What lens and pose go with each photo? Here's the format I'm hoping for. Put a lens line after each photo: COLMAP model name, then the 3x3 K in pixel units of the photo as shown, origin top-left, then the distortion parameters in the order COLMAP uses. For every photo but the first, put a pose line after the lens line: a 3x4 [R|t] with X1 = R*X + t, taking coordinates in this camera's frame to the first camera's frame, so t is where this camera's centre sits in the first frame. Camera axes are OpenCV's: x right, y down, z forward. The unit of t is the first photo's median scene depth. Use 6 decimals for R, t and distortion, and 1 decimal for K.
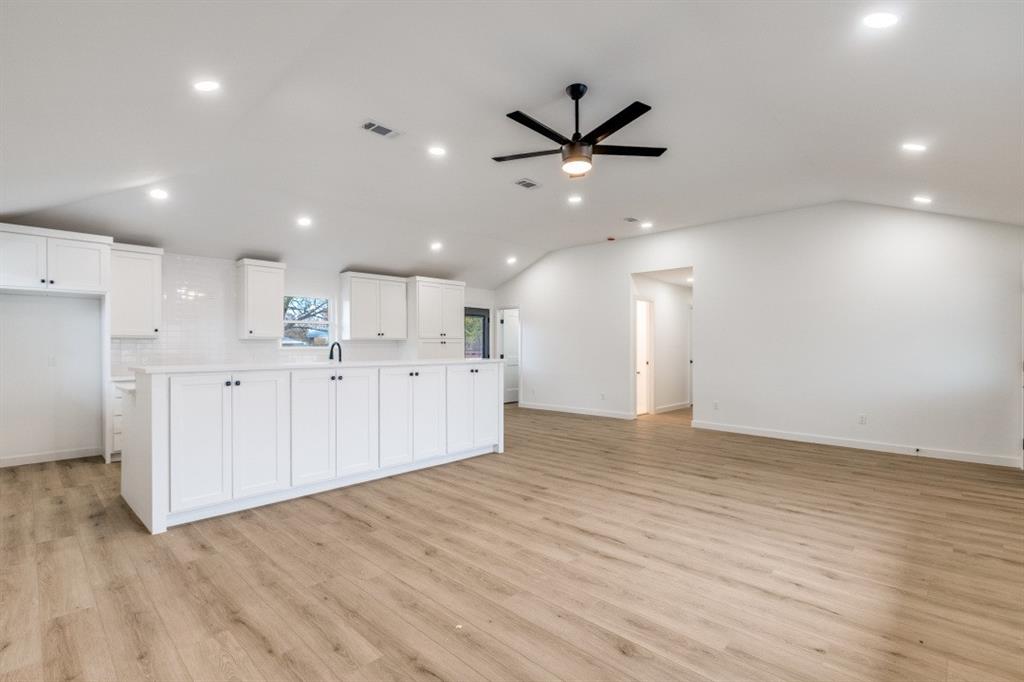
lens RADIAL K [[466.4, 0, 509.2], [0, 466.4, 345.1], [0, 0, 1]] dist [0.002237, 0.000239]
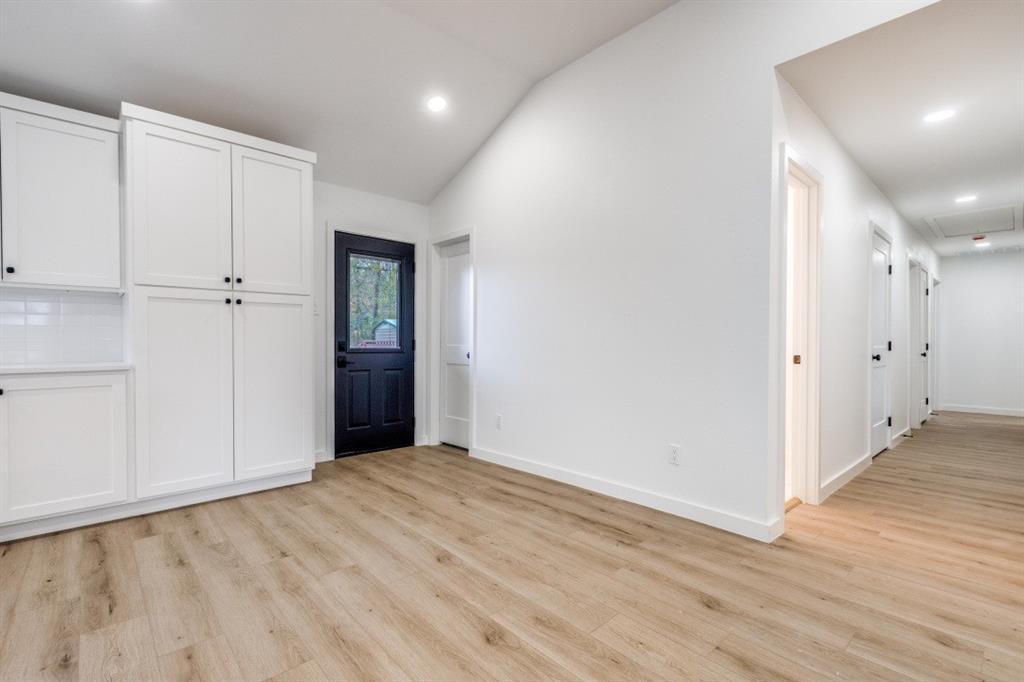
lens RADIAL K [[466.4, 0, 509.2], [0, 466.4, 345.1], [0, 0, 1]] dist [0.002237, 0.000239]
pose [[0.997794, 0.003091, -0.066314, 0.220744], [-0.002447, 0.999949, 0.009787, 0.054759], [0.066341, -0.009603, 0.997751, 1.395533]]
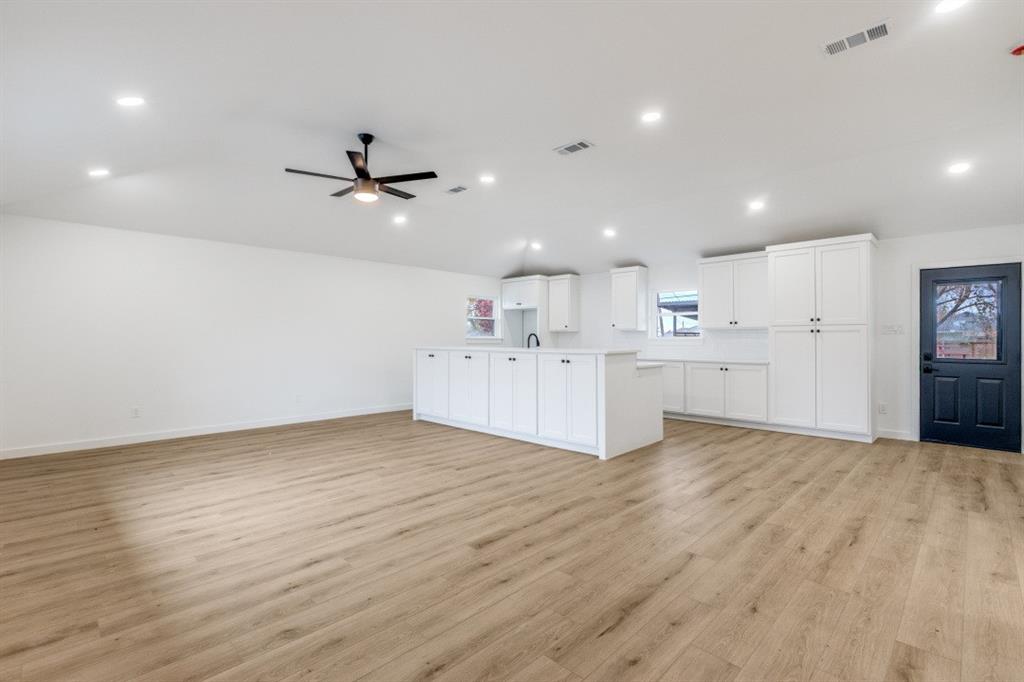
lens RADIAL K [[466.4, 0, 509.2], [0, 466.4, 345.1], [0, 0, 1]] dist [0.002237, 0.000239]
pose [[-0.008225, 0.015185, -0.999851, 1.205514], [0.003318, 0.999880, 0.015158, 0.007676], [0.999961, -0.003193, -0.008274, 1.193872]]
